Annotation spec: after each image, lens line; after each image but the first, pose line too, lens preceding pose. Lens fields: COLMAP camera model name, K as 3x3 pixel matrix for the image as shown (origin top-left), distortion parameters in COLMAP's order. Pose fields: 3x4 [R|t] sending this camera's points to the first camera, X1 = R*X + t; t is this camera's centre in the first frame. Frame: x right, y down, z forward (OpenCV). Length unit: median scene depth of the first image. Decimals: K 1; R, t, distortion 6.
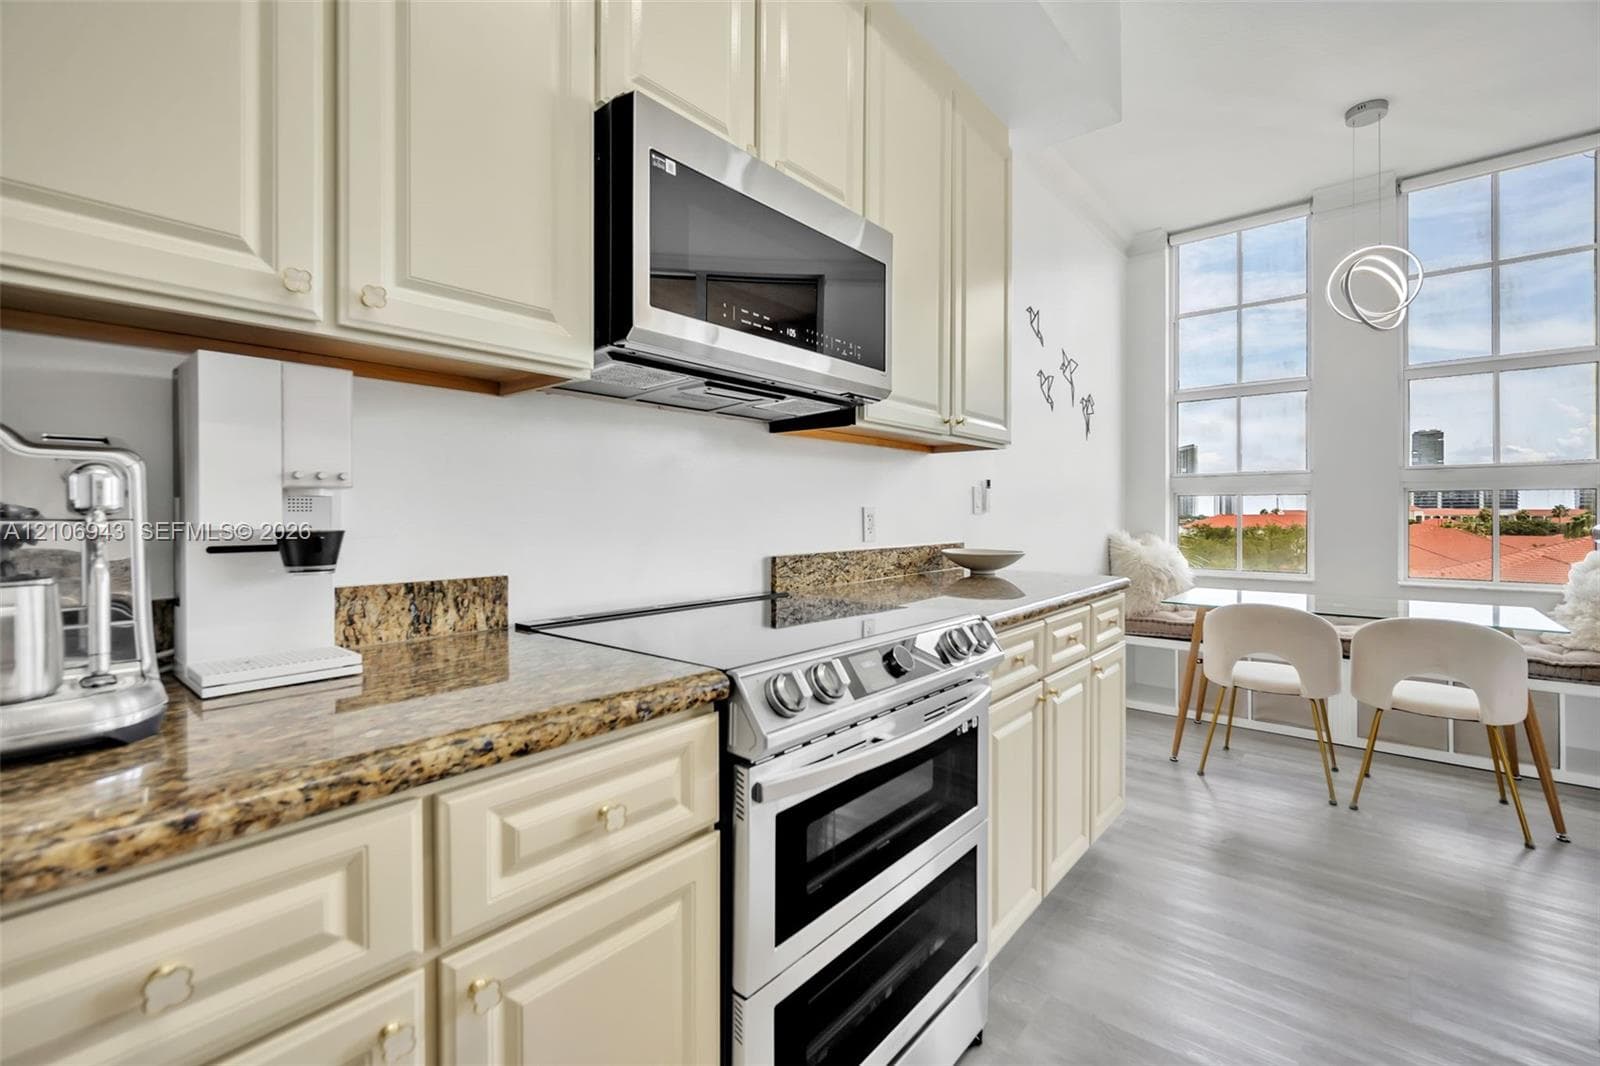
lens RADIAL K [[675.4, 0, 809.8], [0, 675.4, 521.8], [0, 0, 1]] dist [0.000356, -0.001431]
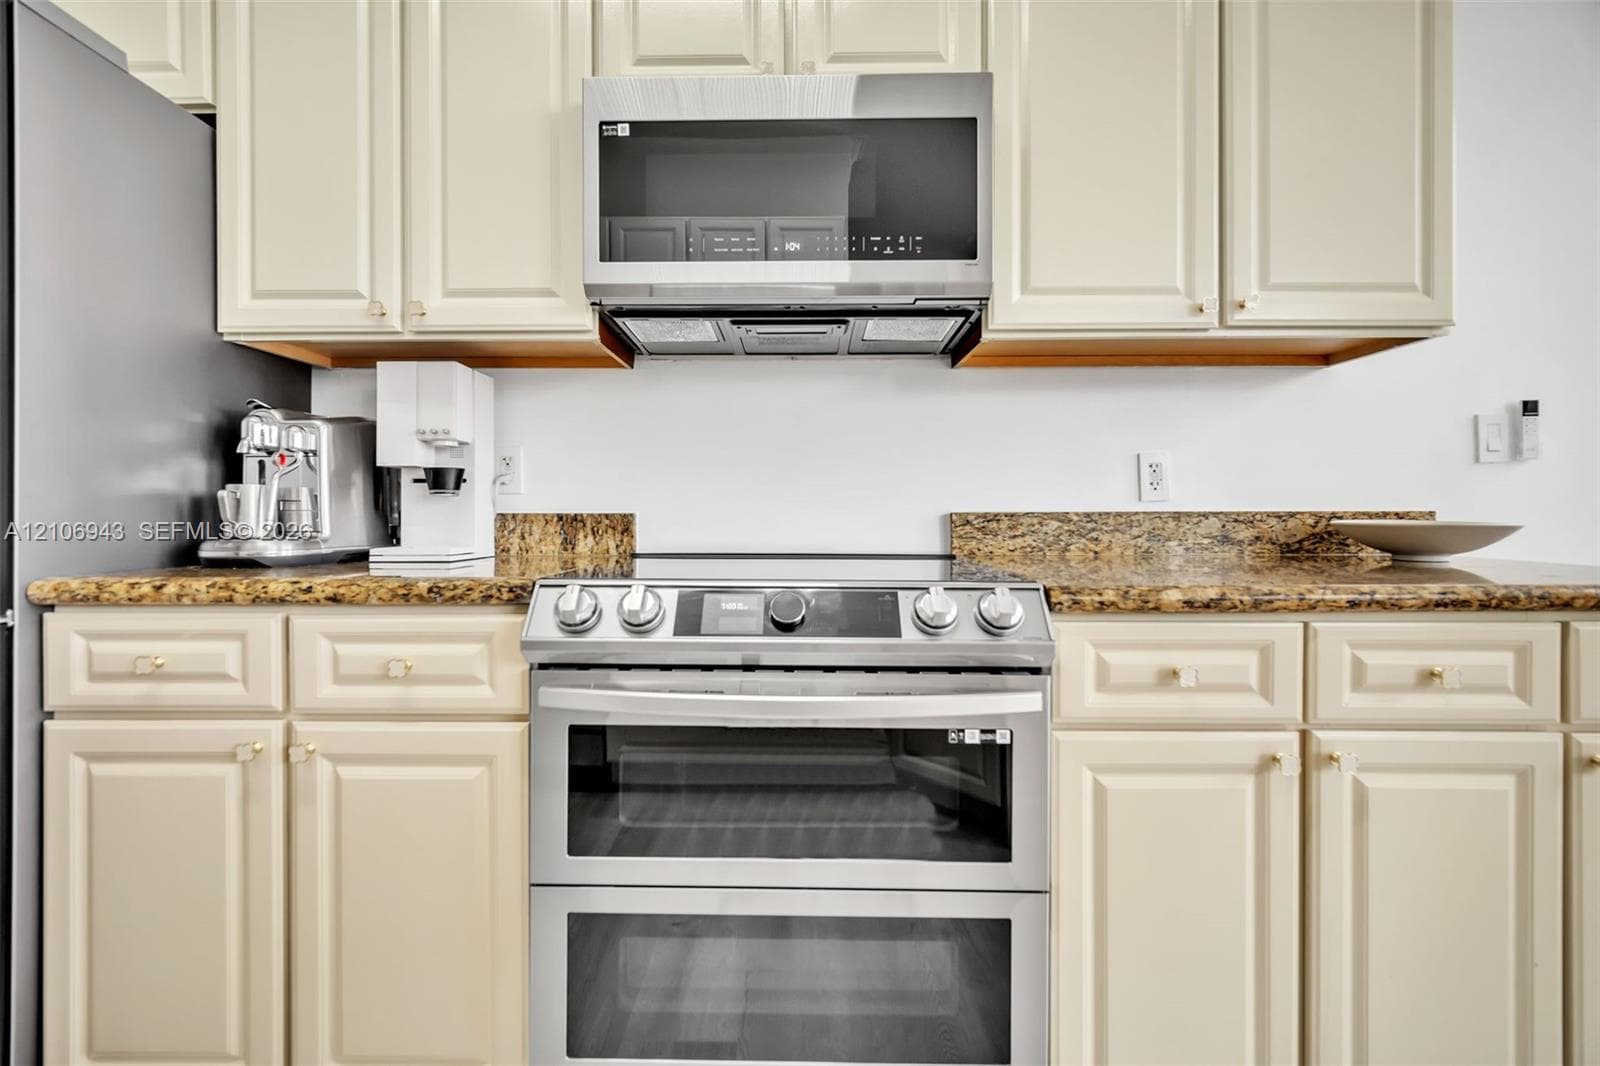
lens RADIAL K [[675.4, 0, 801.1], [0, 675.4, 516.9], [0, 0, 1]] dist [0.000356, -0.001431]
pose [[0.643882, 0.005014, -0.765108, 0.725777], [-0.007065, 0.999975, 0.000608, 0.087150], [0.765092, 0.005015, 0.643902, 0.462194]]
